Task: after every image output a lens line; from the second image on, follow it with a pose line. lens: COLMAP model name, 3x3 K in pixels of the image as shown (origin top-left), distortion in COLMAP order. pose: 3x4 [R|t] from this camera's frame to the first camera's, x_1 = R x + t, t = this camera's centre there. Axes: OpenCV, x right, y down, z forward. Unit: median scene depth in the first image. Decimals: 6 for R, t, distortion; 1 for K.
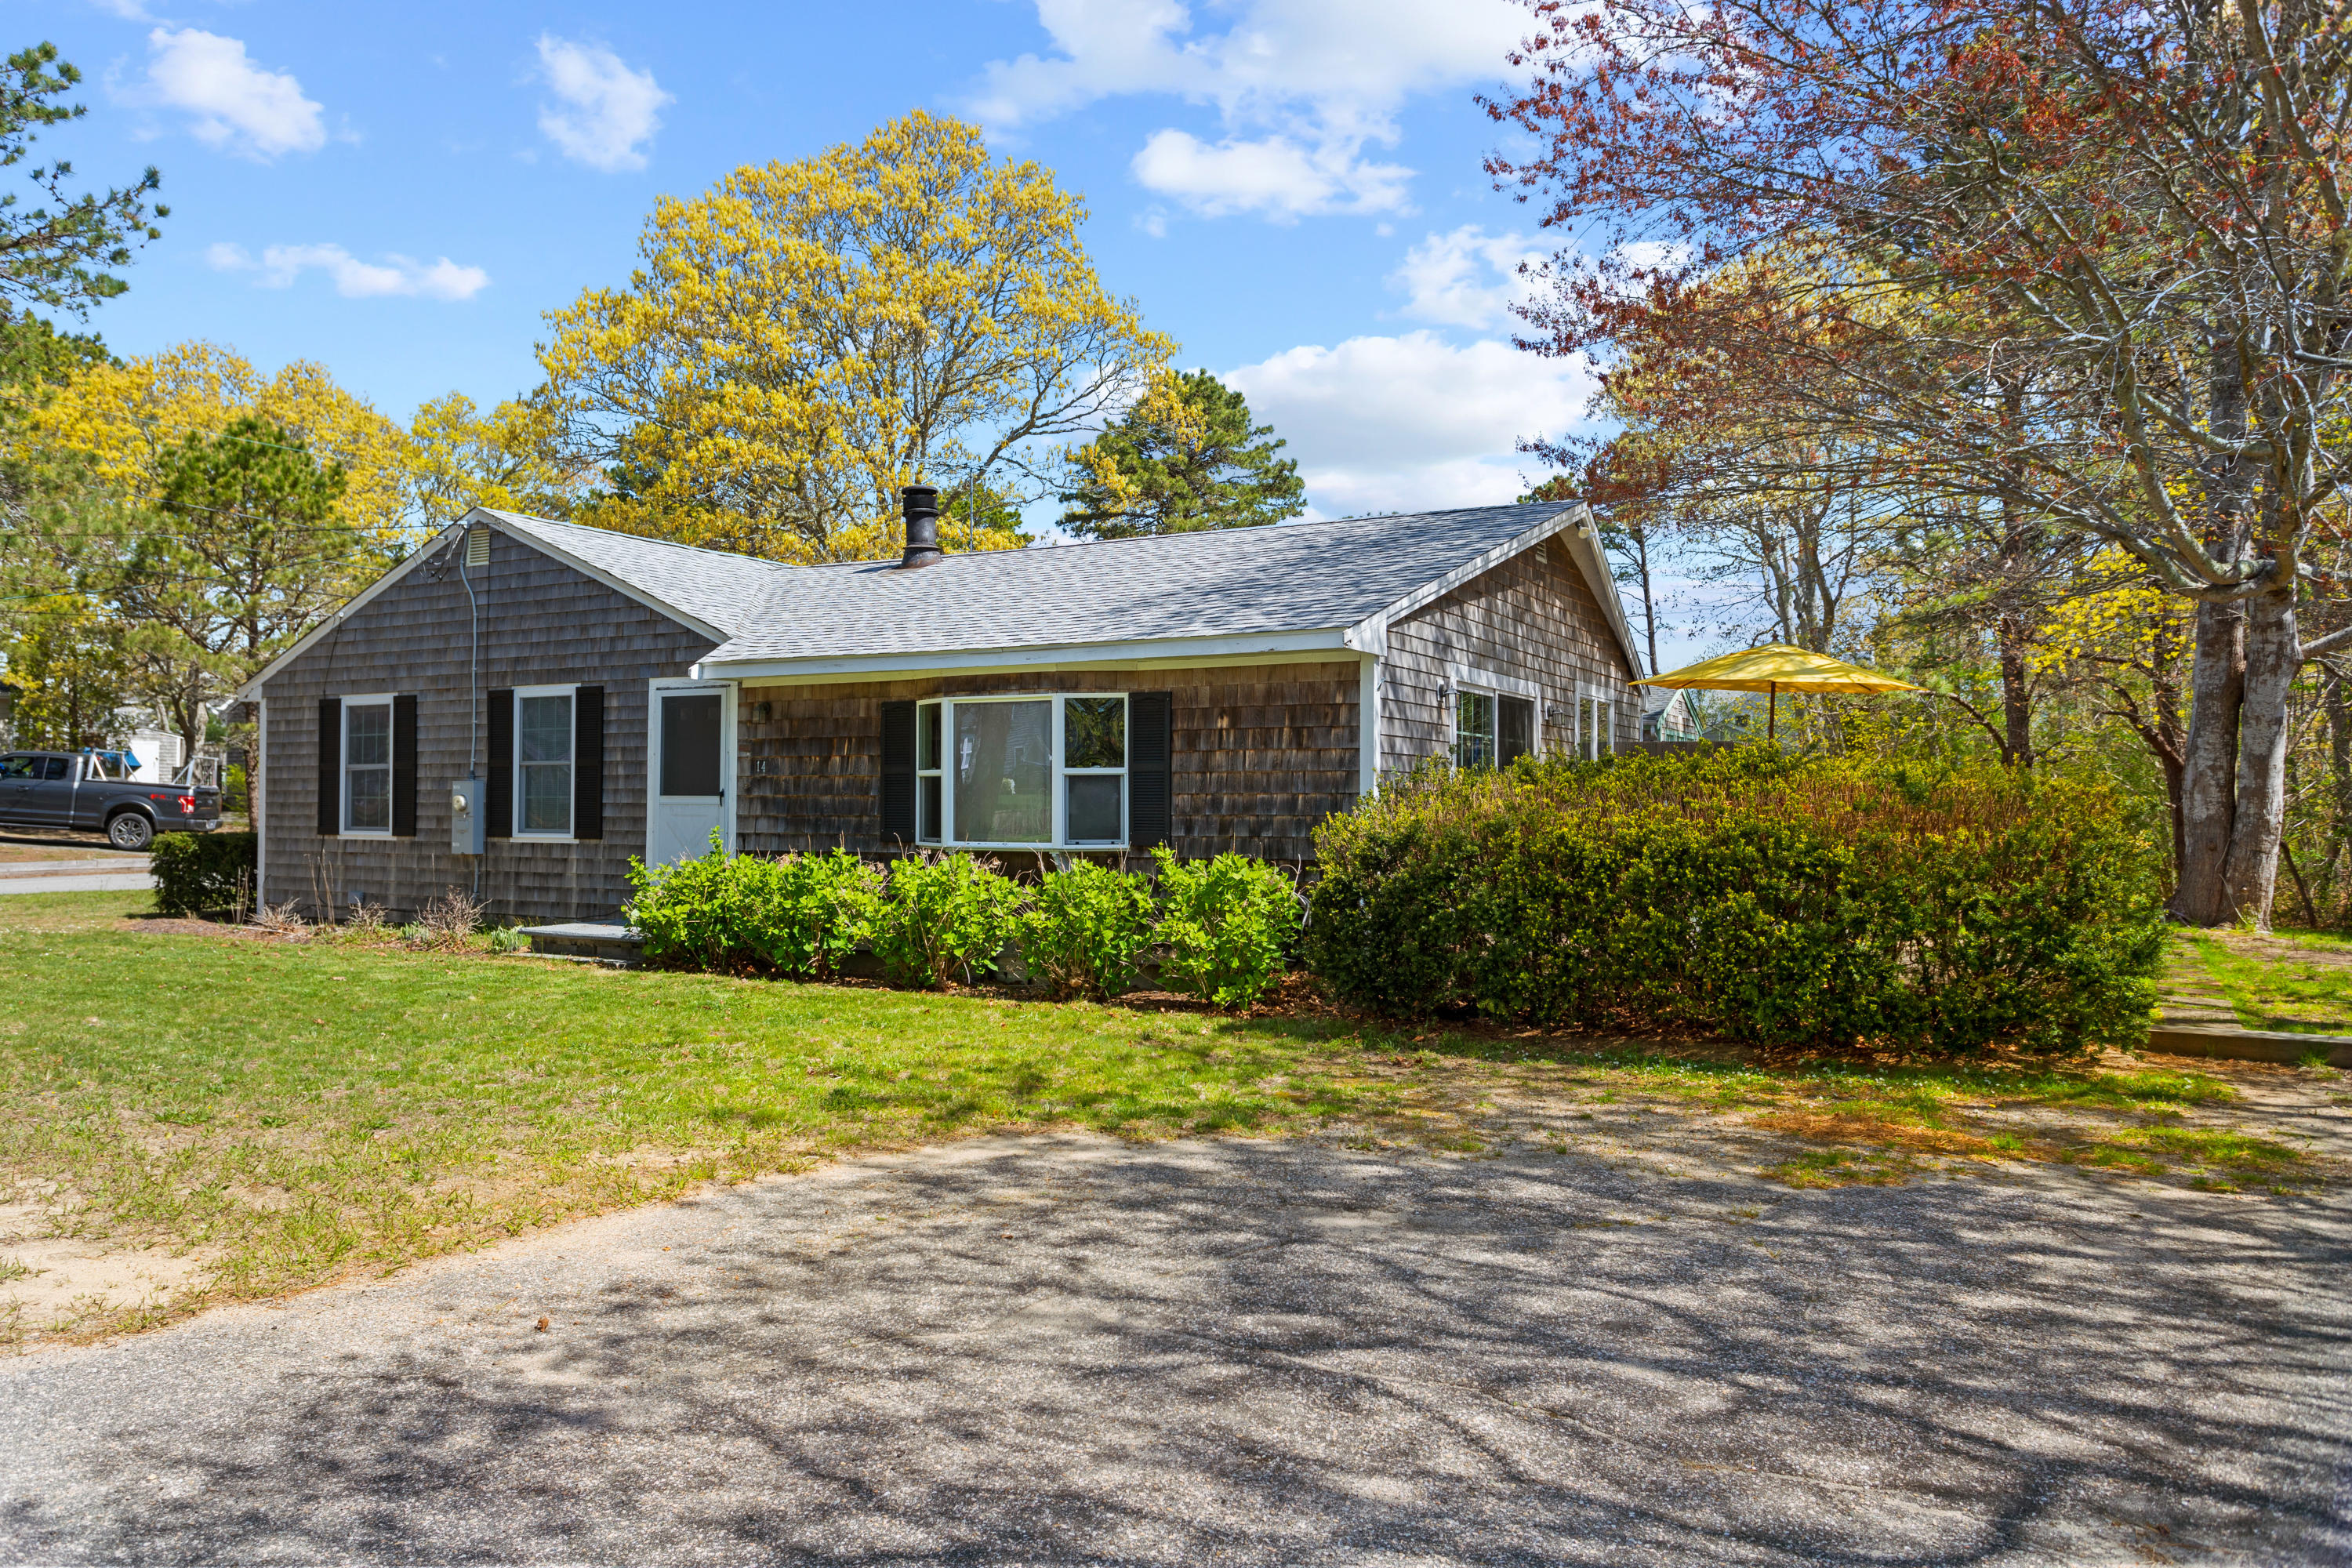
lens RADIAL K [[1644.1, 0, 1291.2], [0, 1644.1, 782.9], [0, 0, 1]] dist [-0.006958, 0.017632]
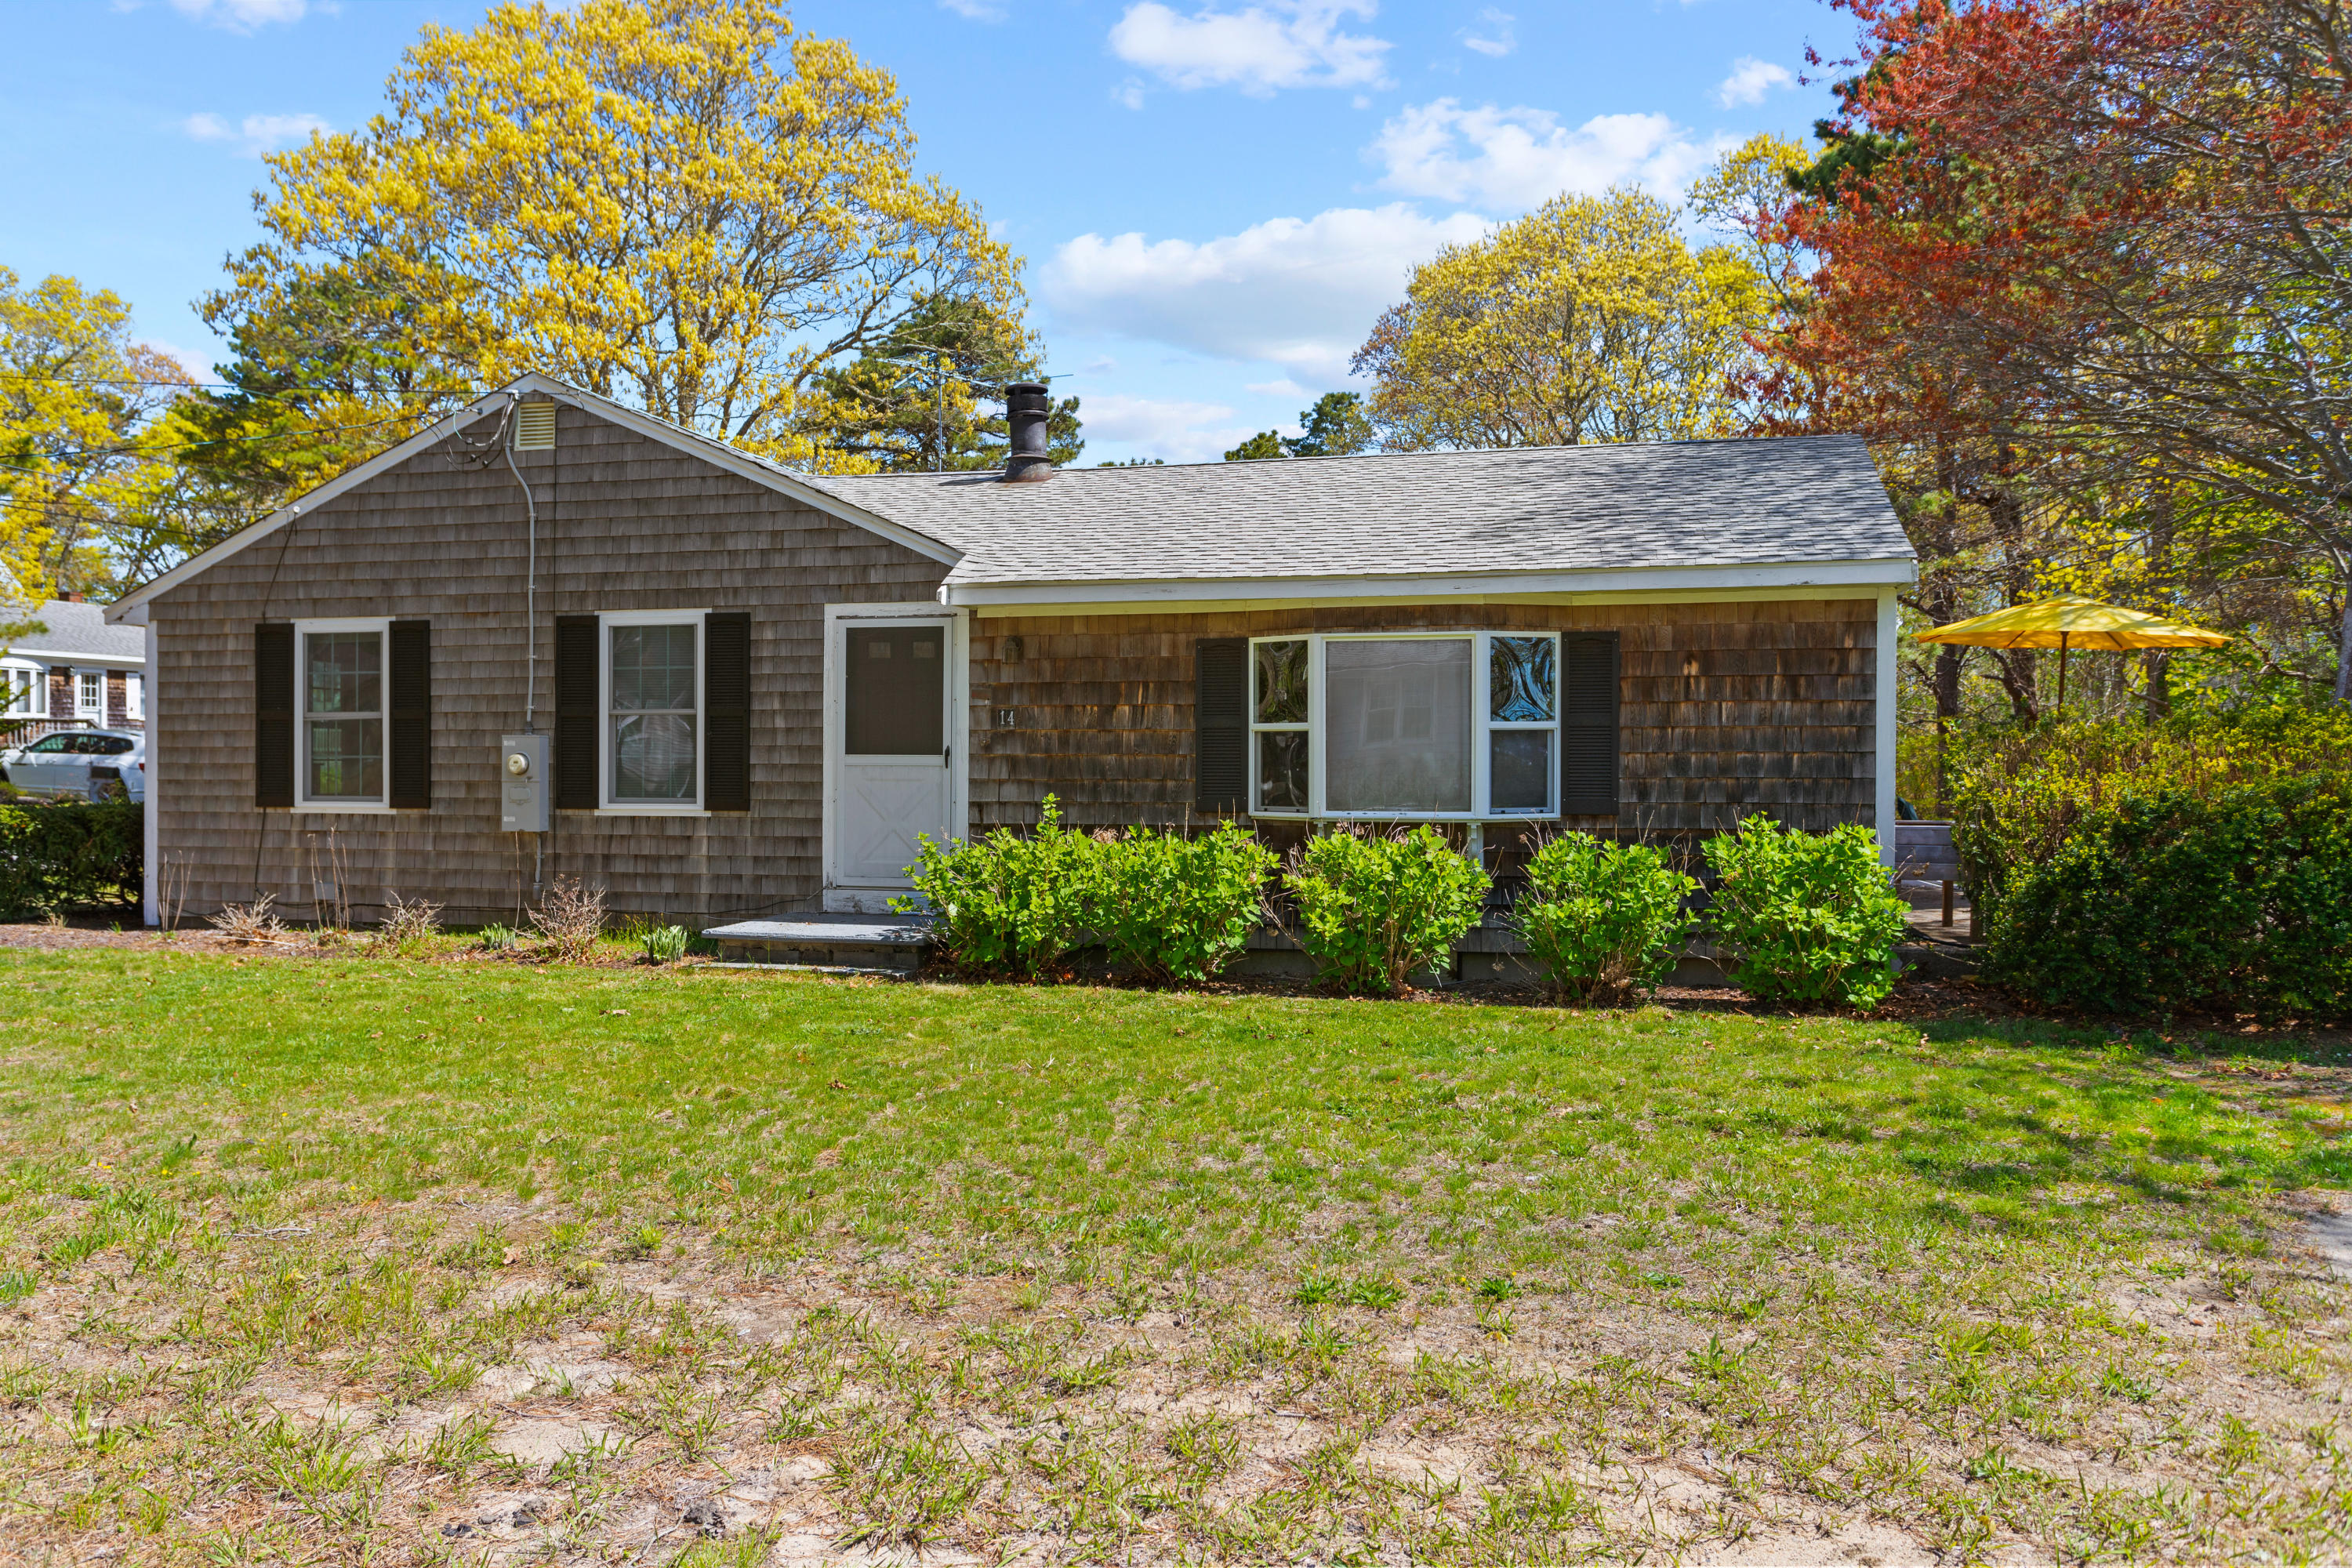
lens RADIAL K [[1644.1, 0, 1312.3], [0, 1644.1, 773.6], [0, 0, 1]] dist [-0.006958, 0.017632]
pose [[0.967511, -0.001720, 0.252825, -0.360635], [-0.003021, 0.999827, 0.018362, 0.001648], [-0.252812, -0.018529, 0.967338, 0.186545]]
